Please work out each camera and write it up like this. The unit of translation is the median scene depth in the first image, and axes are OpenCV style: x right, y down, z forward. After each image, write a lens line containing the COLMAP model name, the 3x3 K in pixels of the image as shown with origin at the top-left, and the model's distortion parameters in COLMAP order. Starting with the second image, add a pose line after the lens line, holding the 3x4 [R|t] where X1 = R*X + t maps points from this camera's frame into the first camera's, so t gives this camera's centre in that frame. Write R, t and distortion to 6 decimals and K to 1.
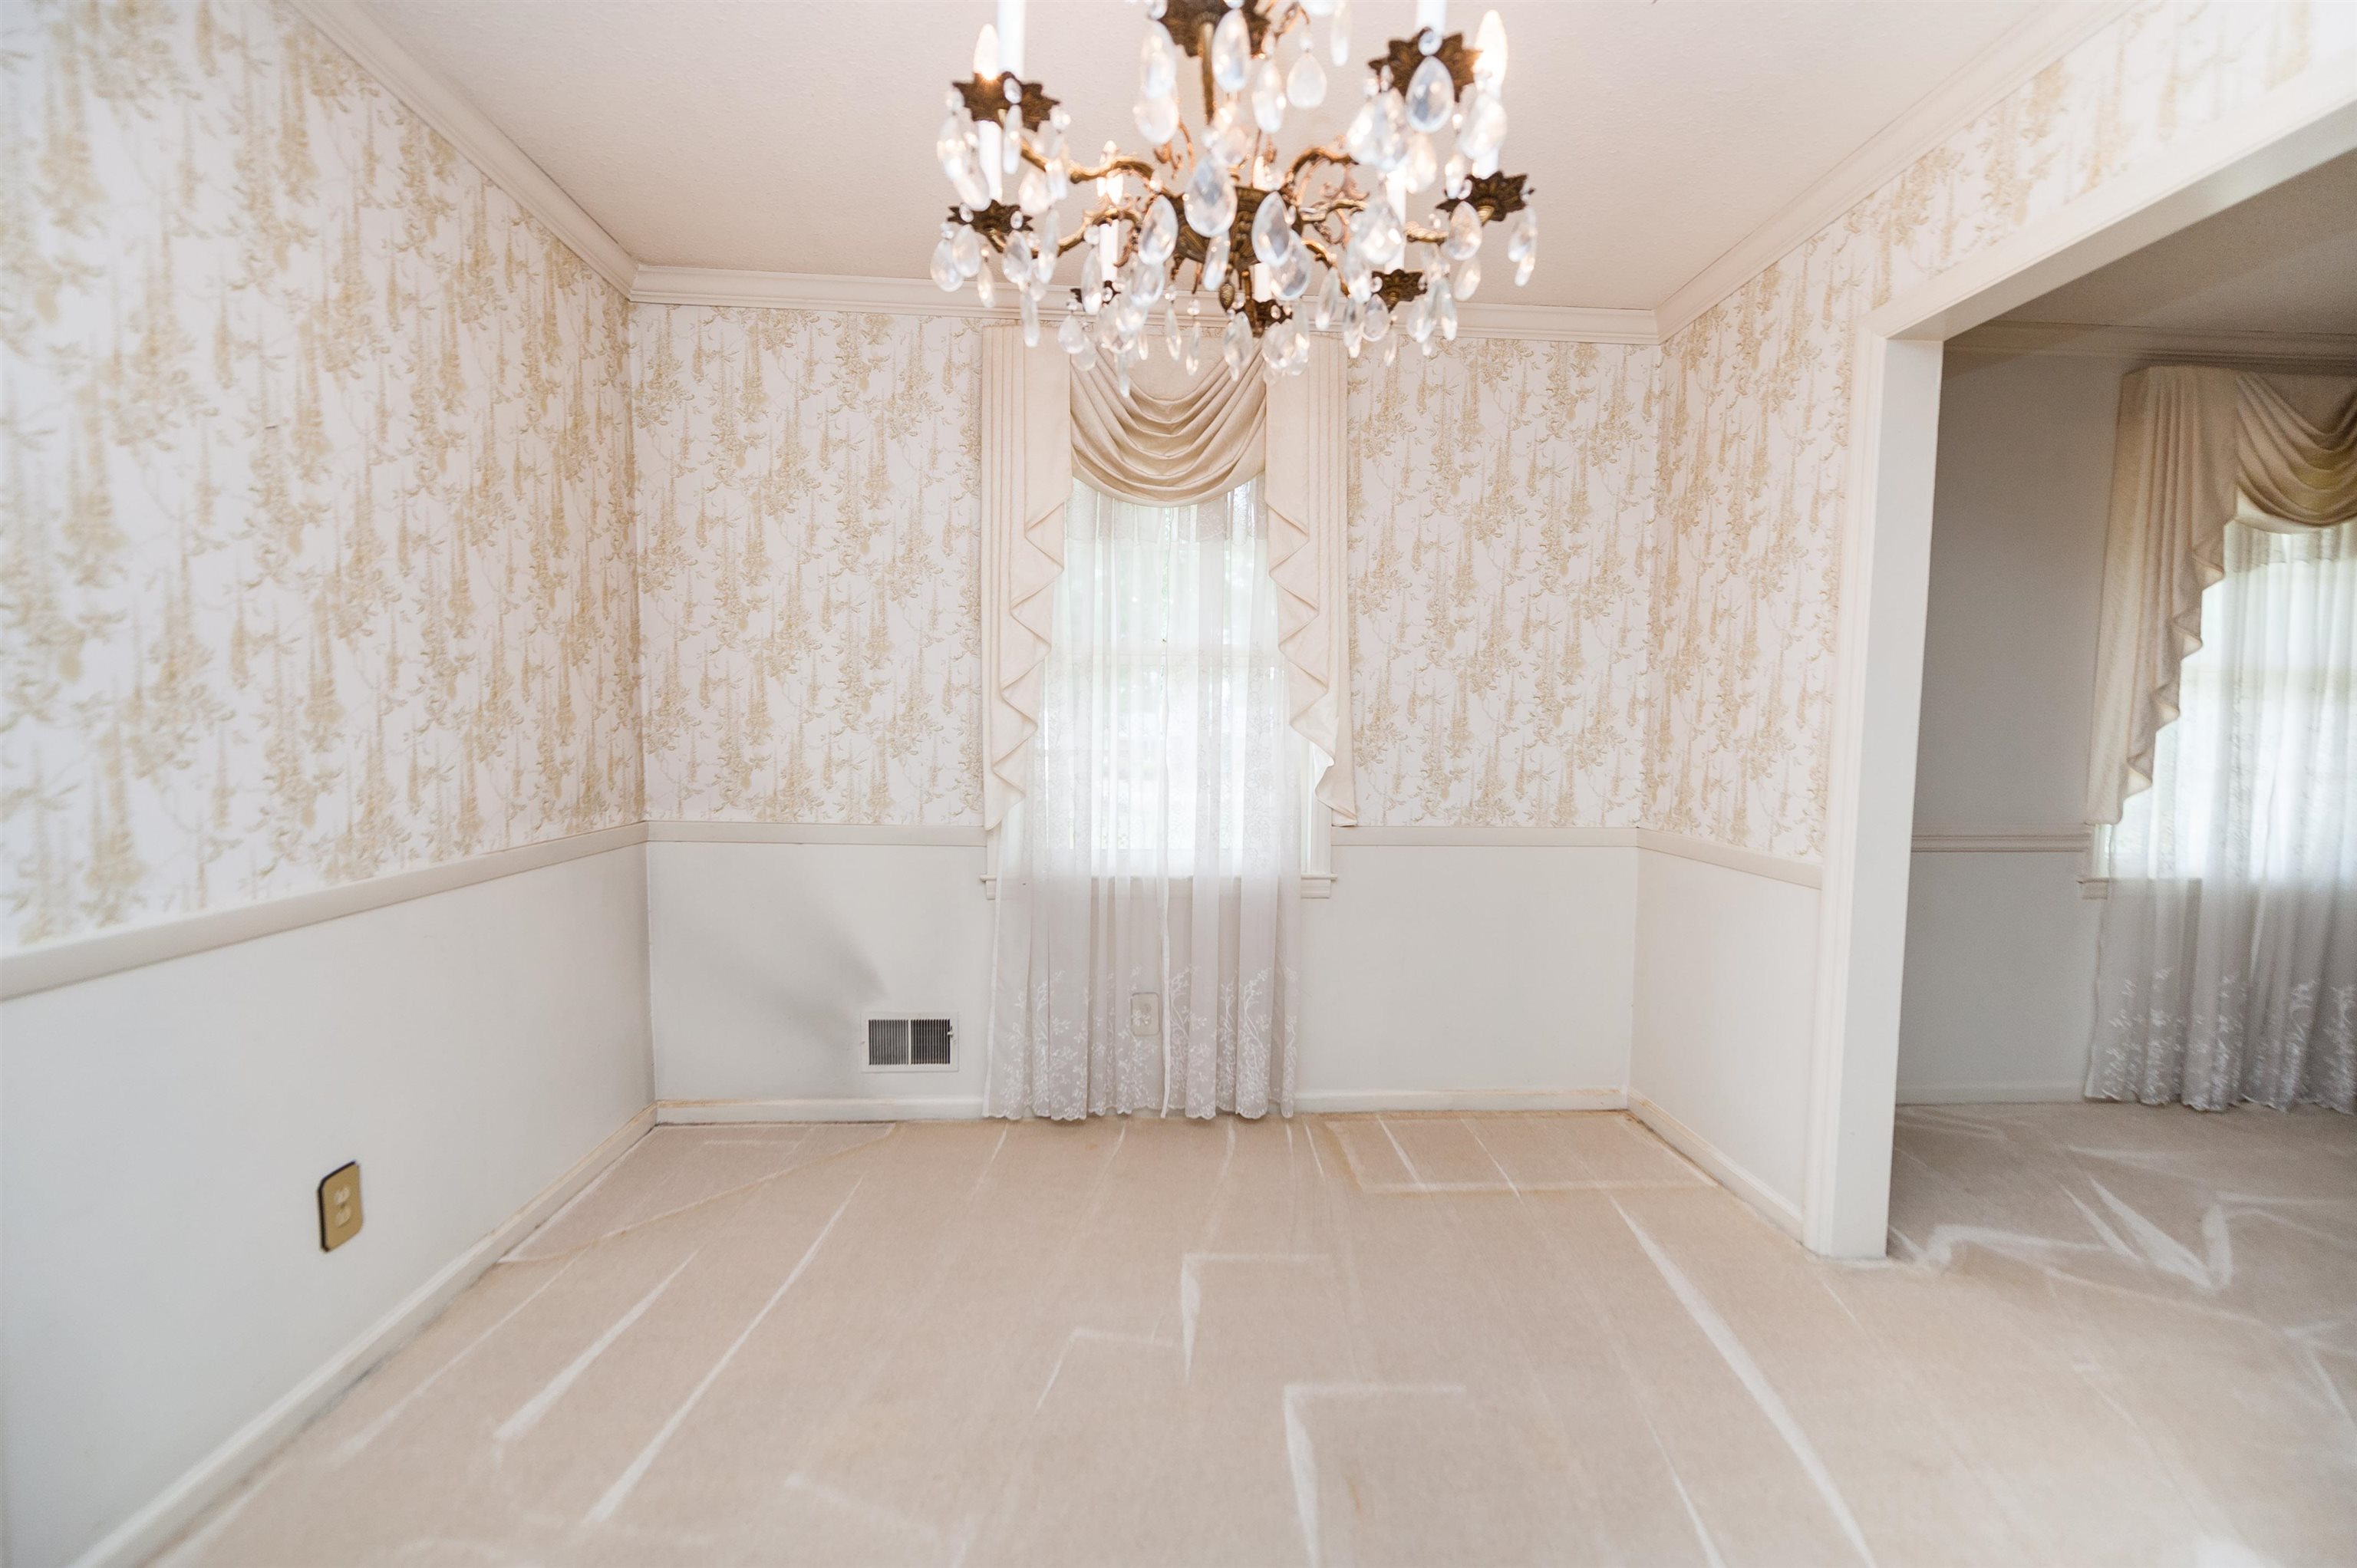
lens RADIAL K [[931.6, 0, 1186.2], [0, 931.6, 792.6], [0, 0, 1]] dist [0.012609, -0.004378]
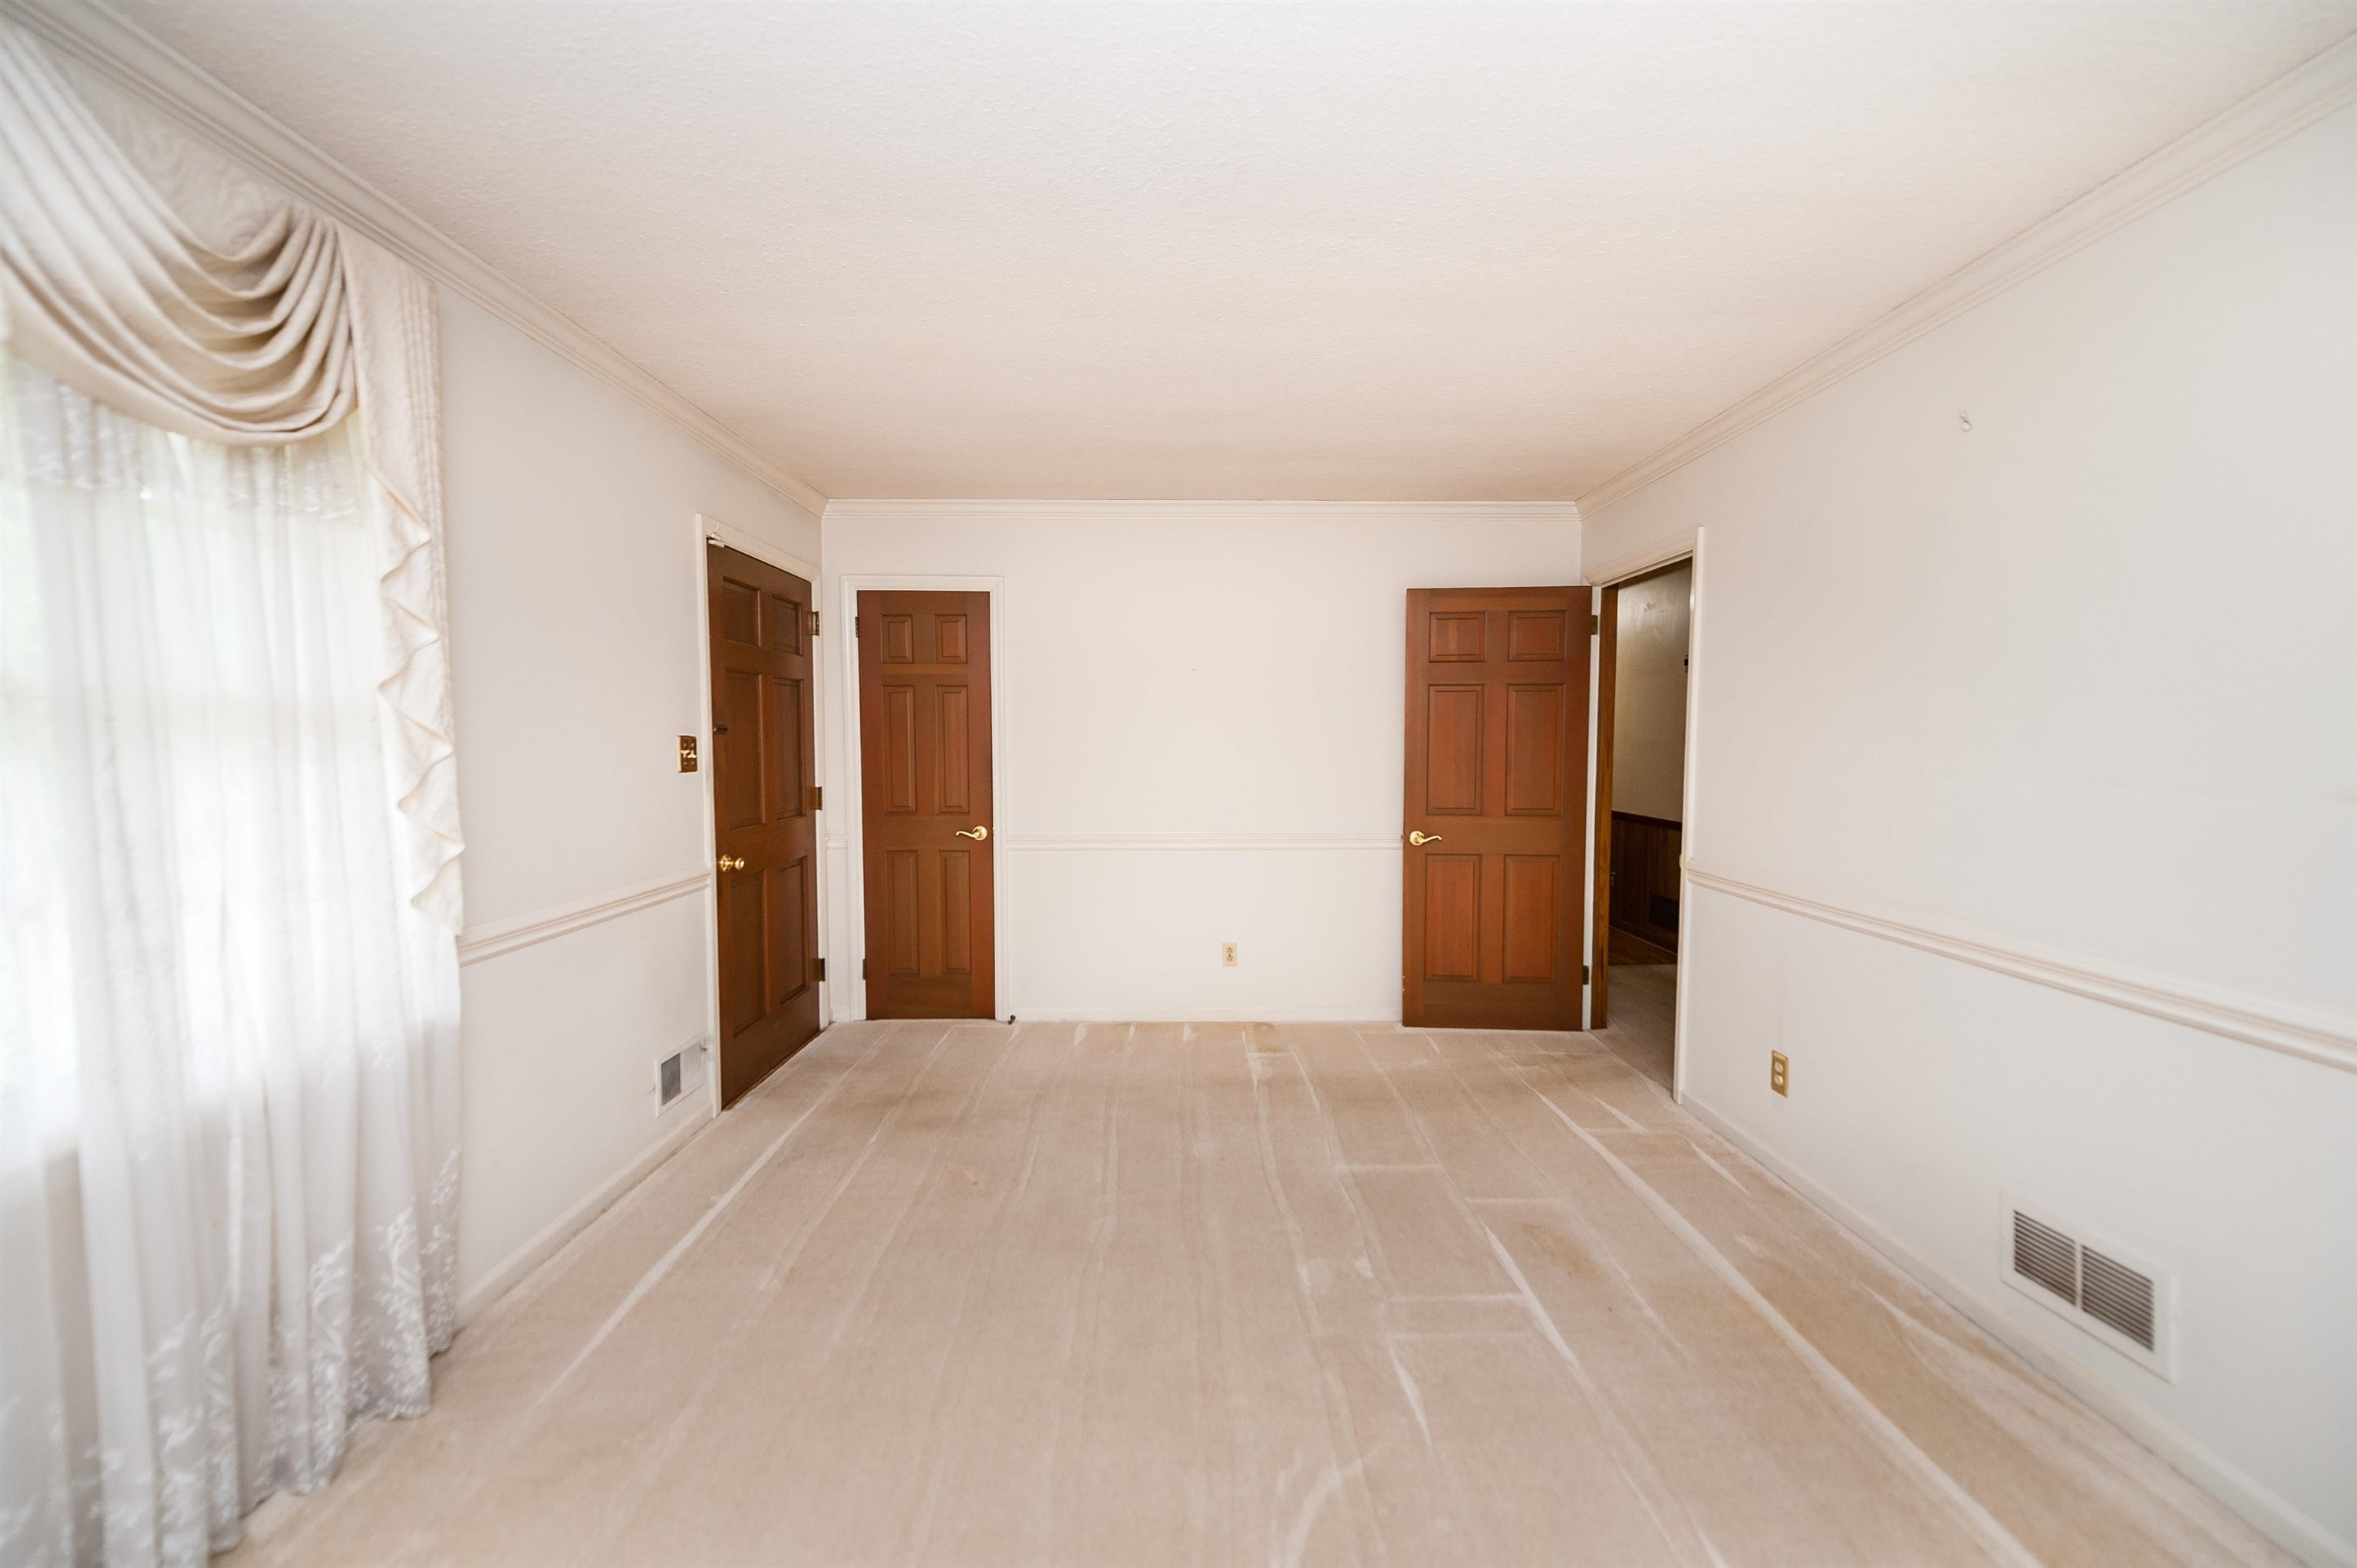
lens RADIAL K [[931.6, 0, 1187.3], [0, 931.6, 784.2], [0, 0, 1]] dist [0.012609, -0.004378]
pose [[0.053344, -0.058832, 0.996842, 0.771656], [0.074206, 0.995736, 0.054796, -0.083765], [-0.995815, 0.071048, 0.057482, 0.496555]]
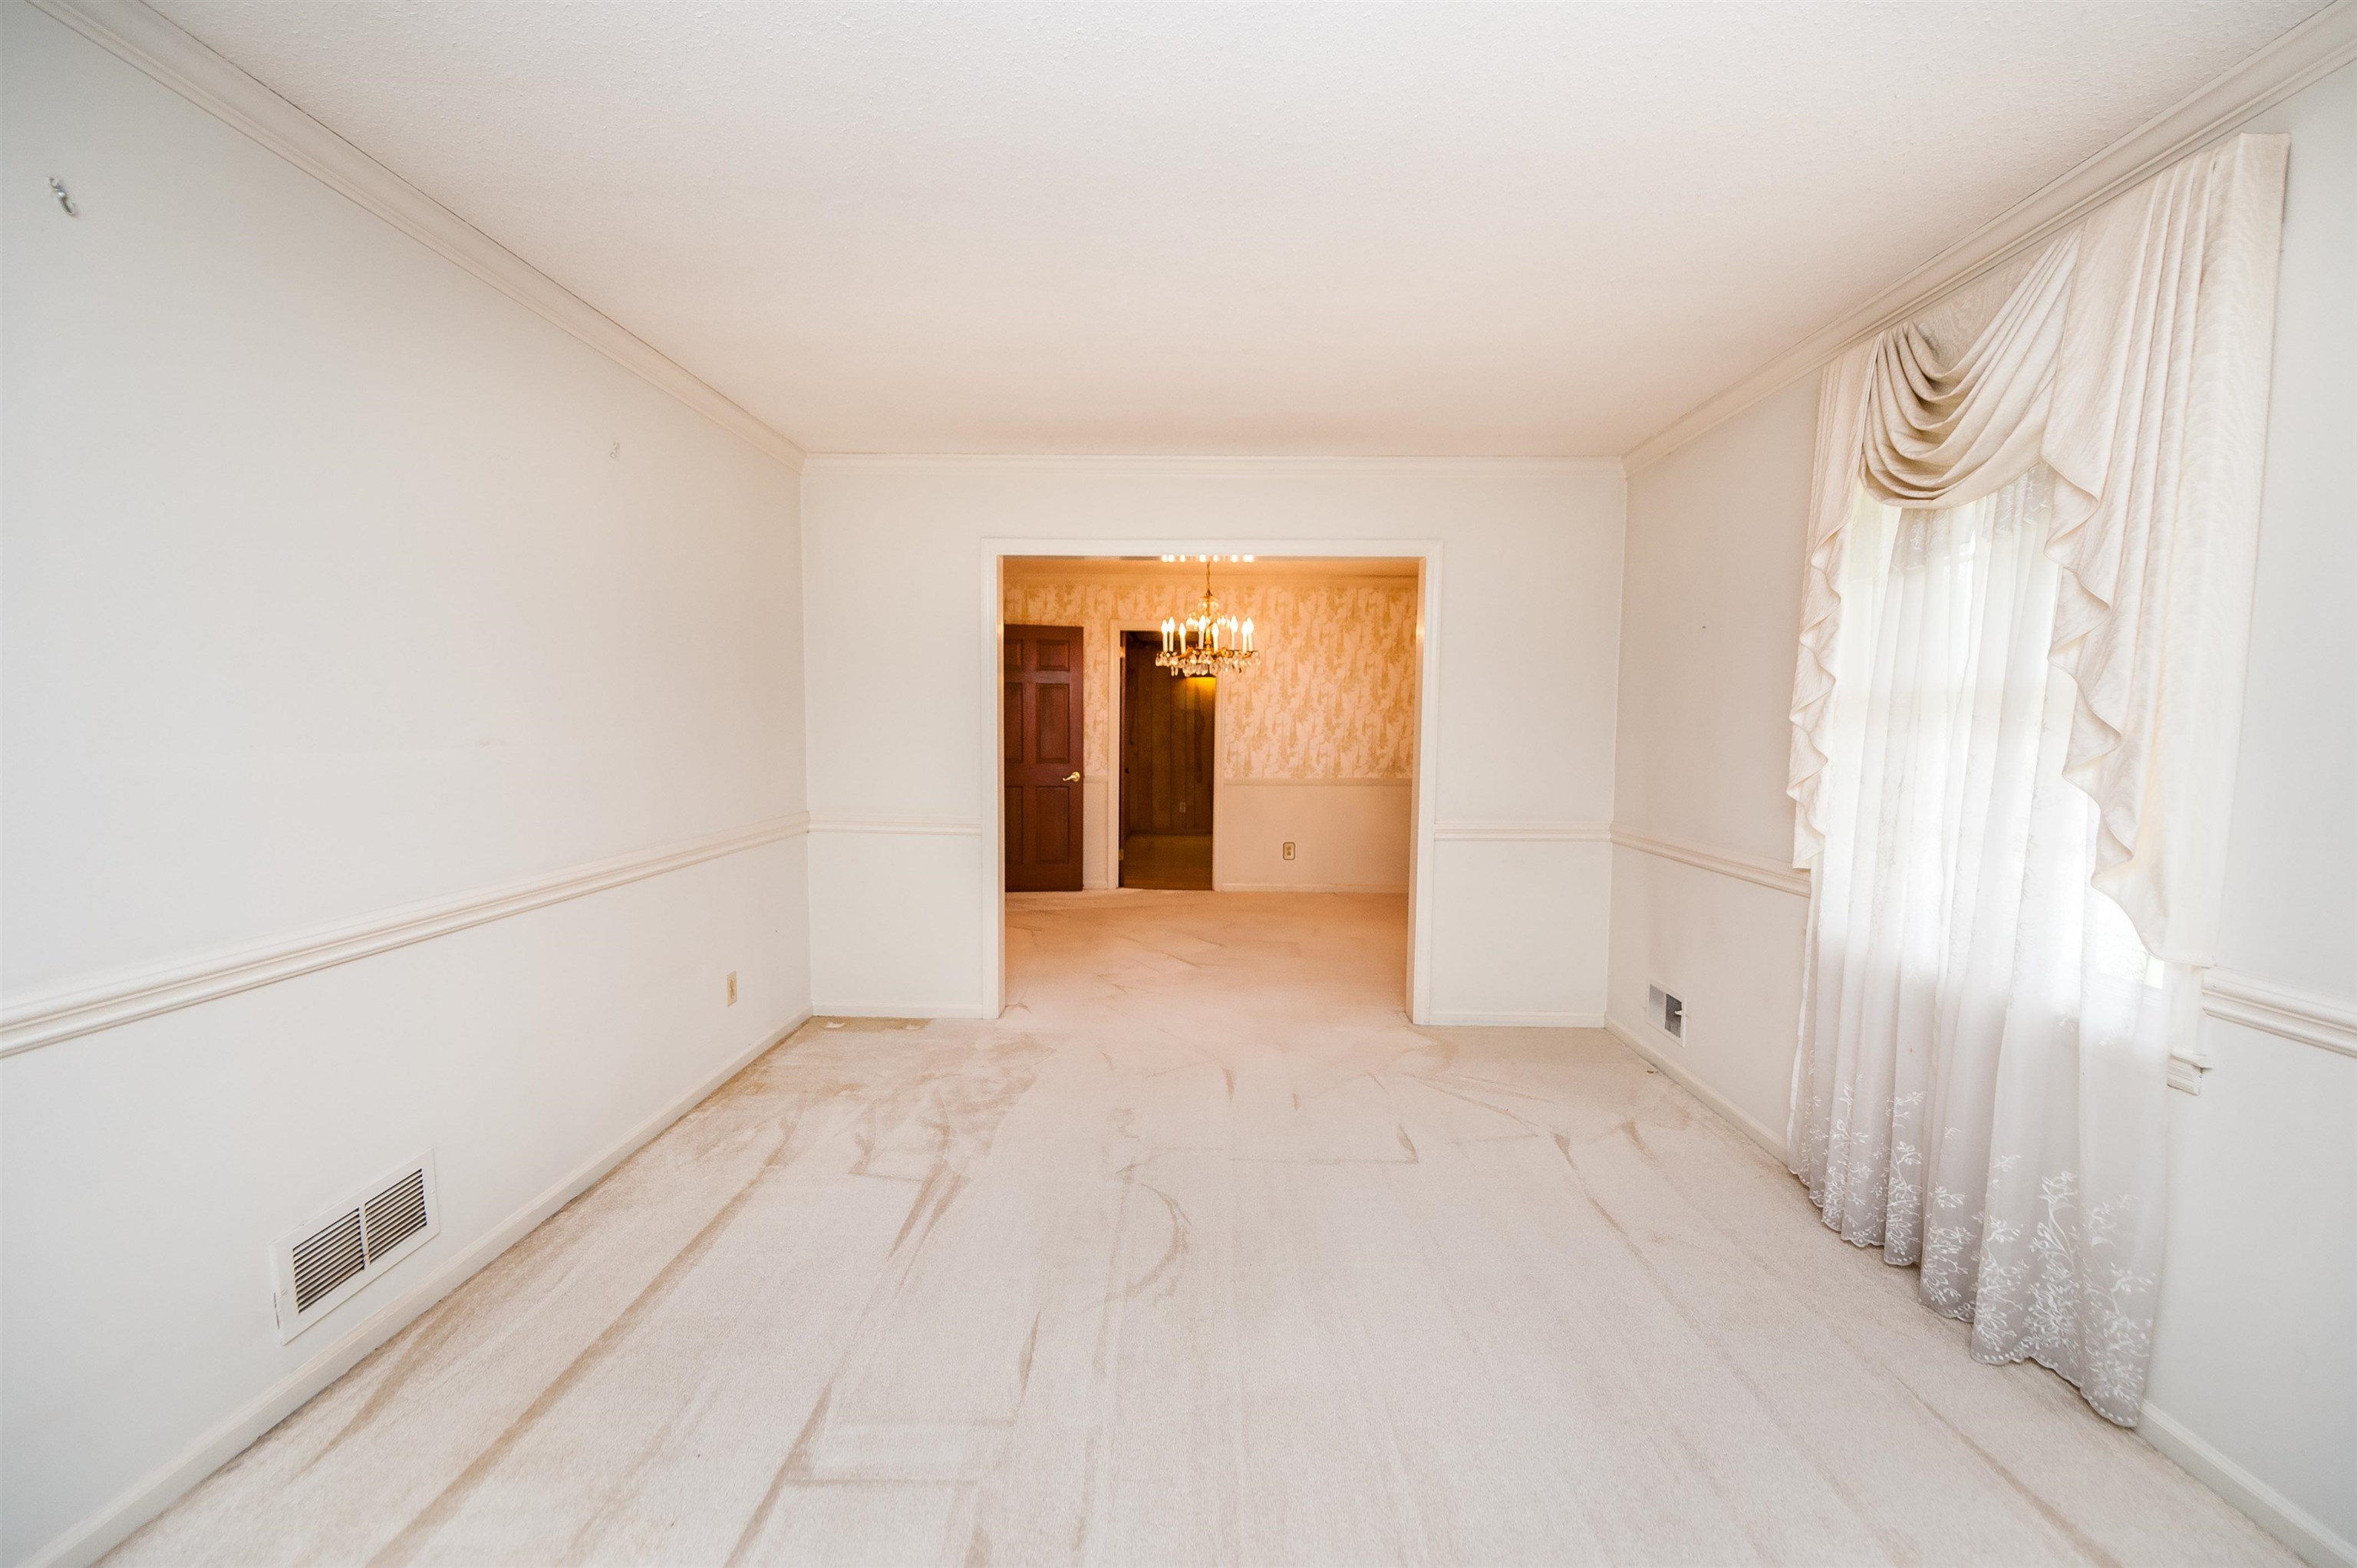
lens RADIAL K [[931.6, 0, 1174.5], [0, 931.6, 780.0], [0, 0, 1]] dist [0.012609, -0.004378]
pose [[-0.105477, 0.048022, -0.993262, 2.154385], [-0.077270, 0.995418, 0.056332, -0.059687], [0.991415, 0.082691, -0.101283, 0.551072]]
